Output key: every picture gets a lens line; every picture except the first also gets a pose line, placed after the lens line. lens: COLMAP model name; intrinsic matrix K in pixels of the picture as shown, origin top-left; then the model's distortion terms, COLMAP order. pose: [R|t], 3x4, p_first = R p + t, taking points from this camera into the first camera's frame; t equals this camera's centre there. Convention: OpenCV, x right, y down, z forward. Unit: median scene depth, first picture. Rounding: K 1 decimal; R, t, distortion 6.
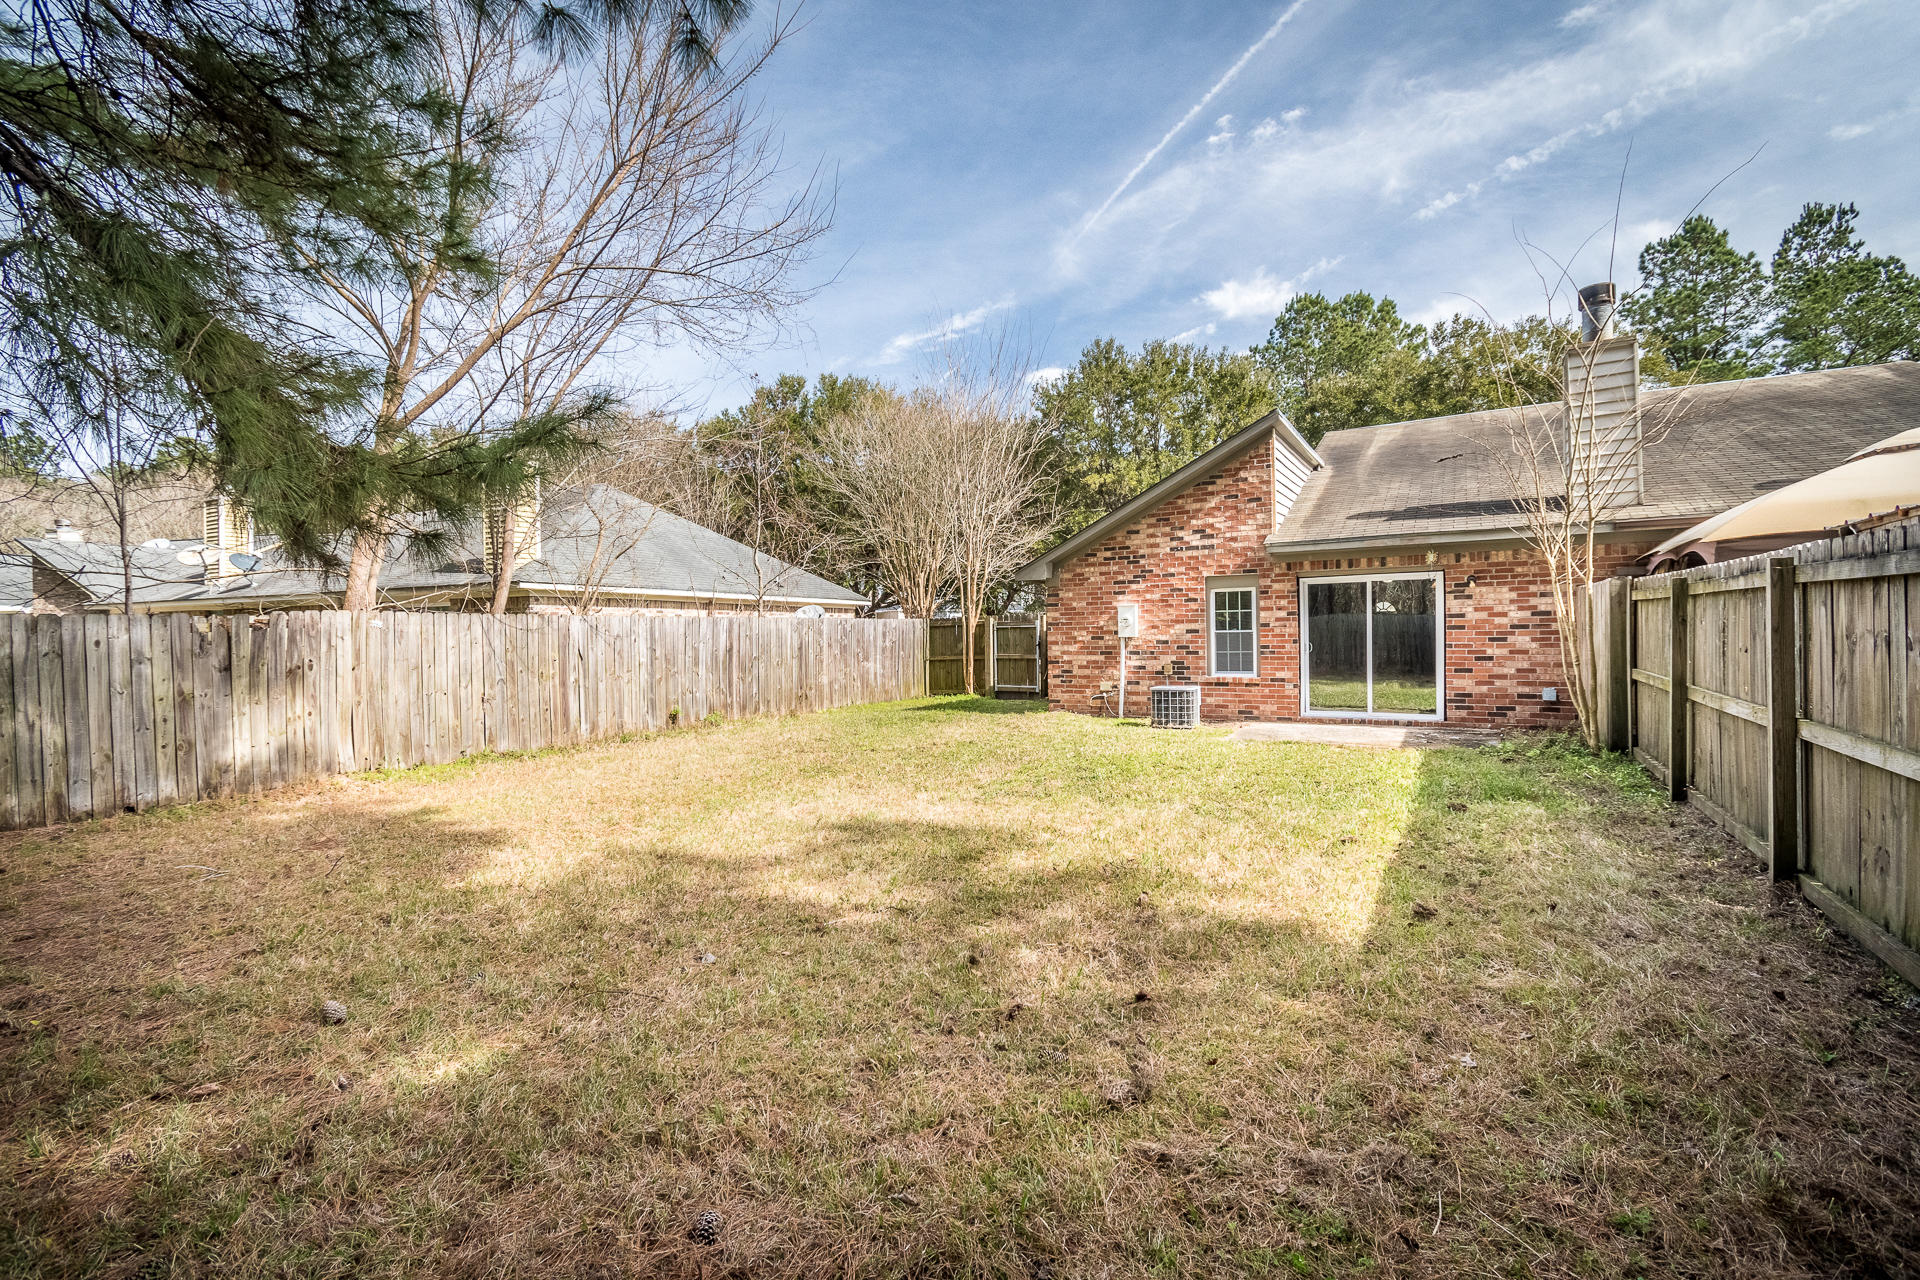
lens RADIAL K [[868.4, 0, 961.7], [0, 868.4, 644.3], [0, 0, 1]] dist [0.001599, -0.000311]
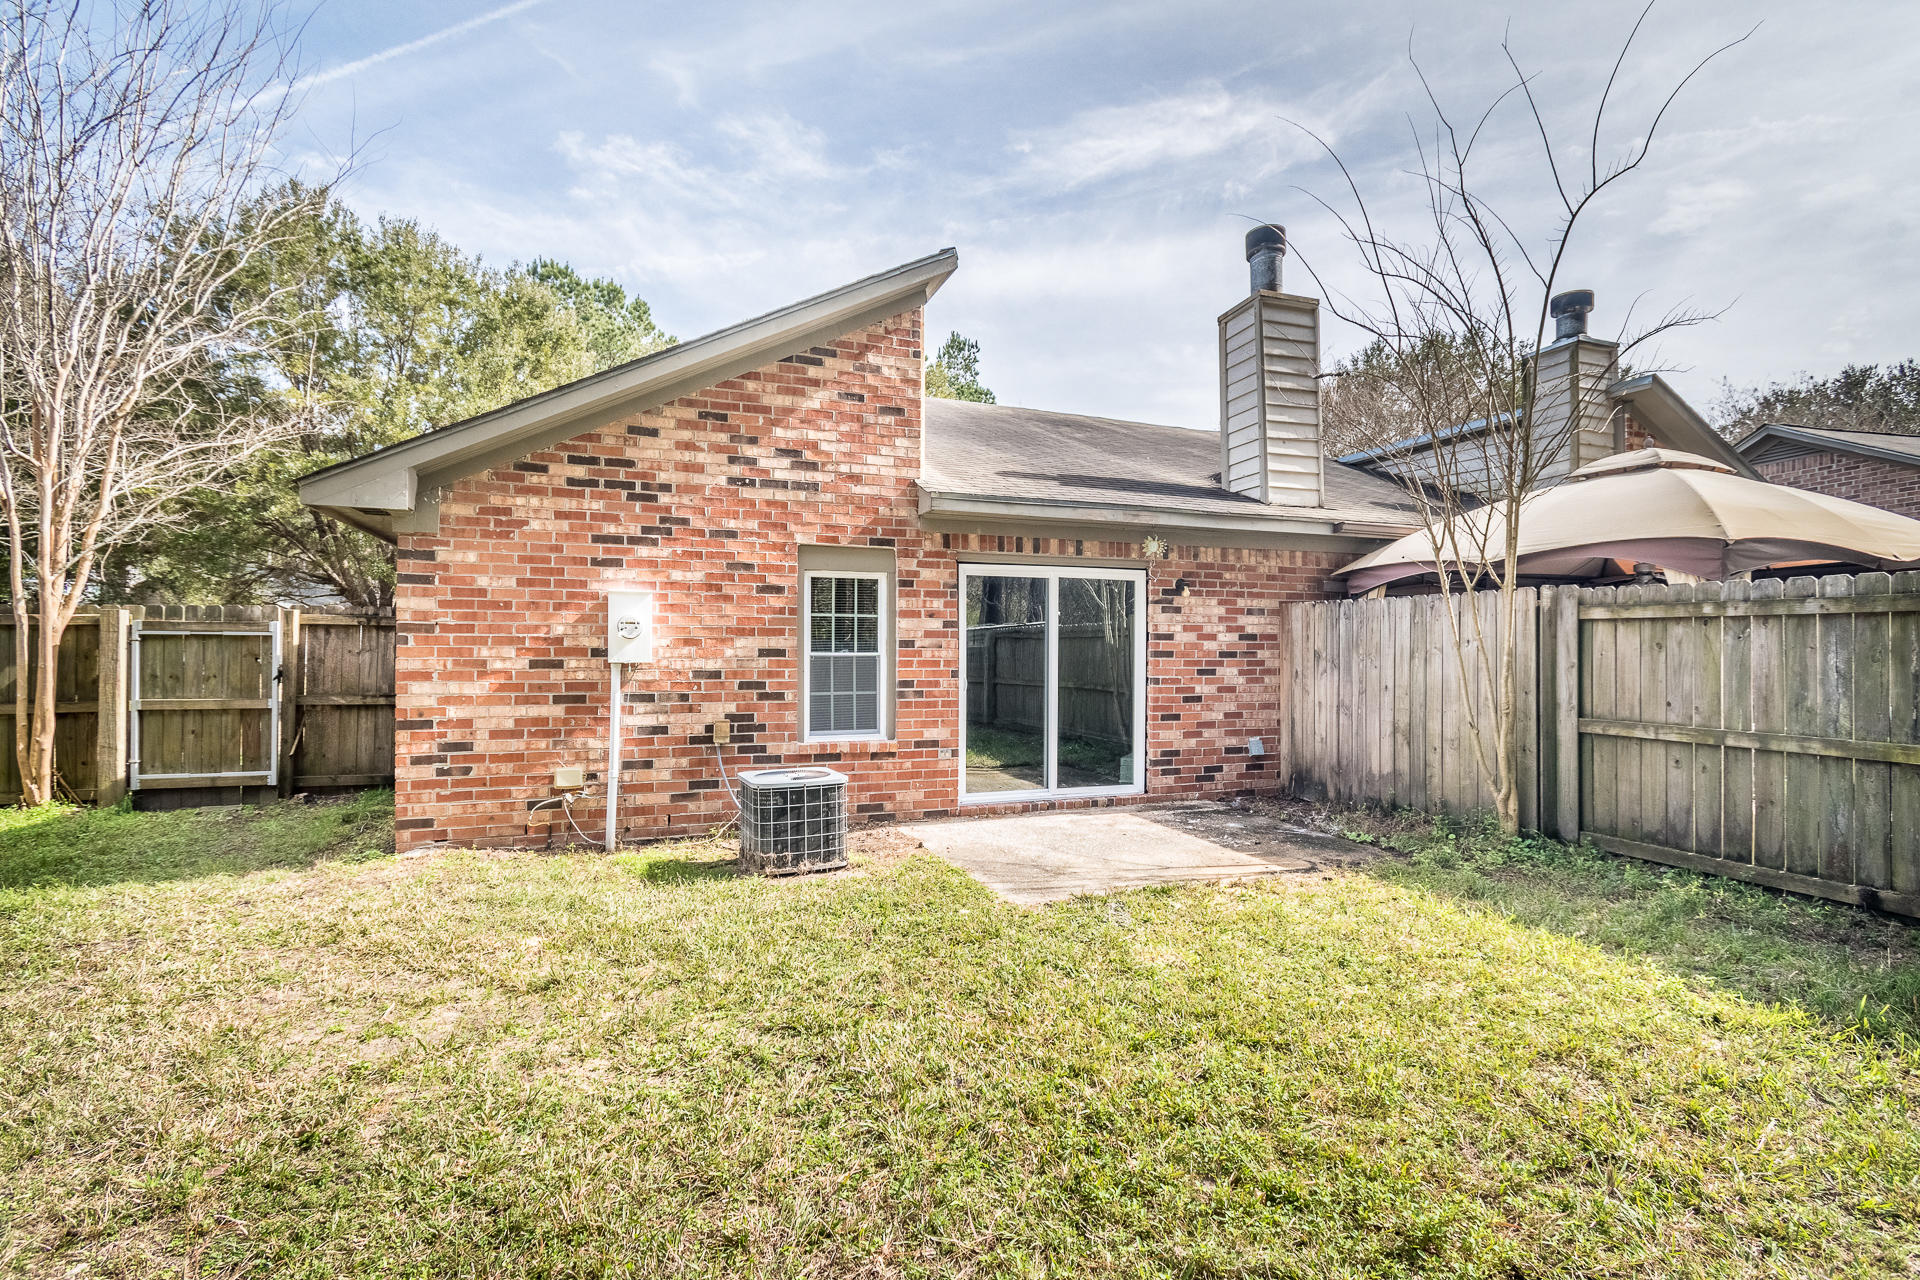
lens RADIAL K [[868.4, 0, 961.7], [0, 868.4, 644.3], [0, 0, 1]] dist [0.001599, -0.000311]
pose [[0.625816, 0.025187, 0.779564, -0.051257], [-0.004373, 0.999576, -0.028785, -0.005994], [-0.779958, 0.014606, 0.625661, 0.614675]]
